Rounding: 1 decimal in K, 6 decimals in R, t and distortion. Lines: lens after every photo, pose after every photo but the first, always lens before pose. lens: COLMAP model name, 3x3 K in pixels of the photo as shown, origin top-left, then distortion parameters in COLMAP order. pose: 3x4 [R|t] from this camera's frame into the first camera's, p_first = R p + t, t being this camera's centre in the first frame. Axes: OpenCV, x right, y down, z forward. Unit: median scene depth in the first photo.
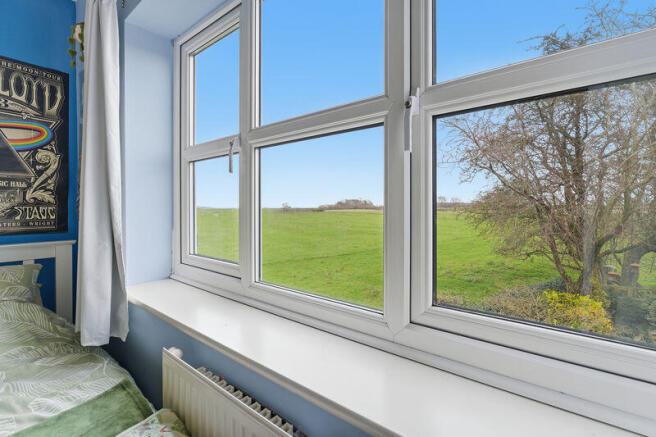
lens RADIAL K [[284.7, 0, 326.0], [0, 284.7, 212.9], [0, 0, 1]] dist [0.000795, 0.000069]
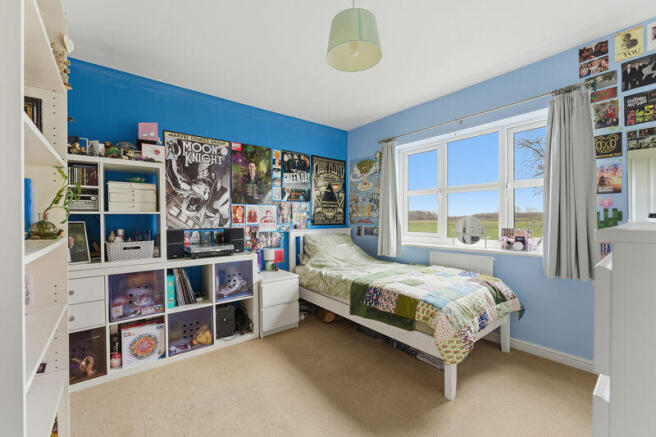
lens RADIAL K [[267.2, 0, 327.3], [0, 267.2, 220.7], [0, 0, 1]] dist [-0.006497, 0.001510]
pose [[0.973890, 0.000852, -0.227017, -0.559702], [-0.003413, 0.999935, -0.010890, 0.060017], [0.226993, 0.011380, 0.973830, -1.356643]]
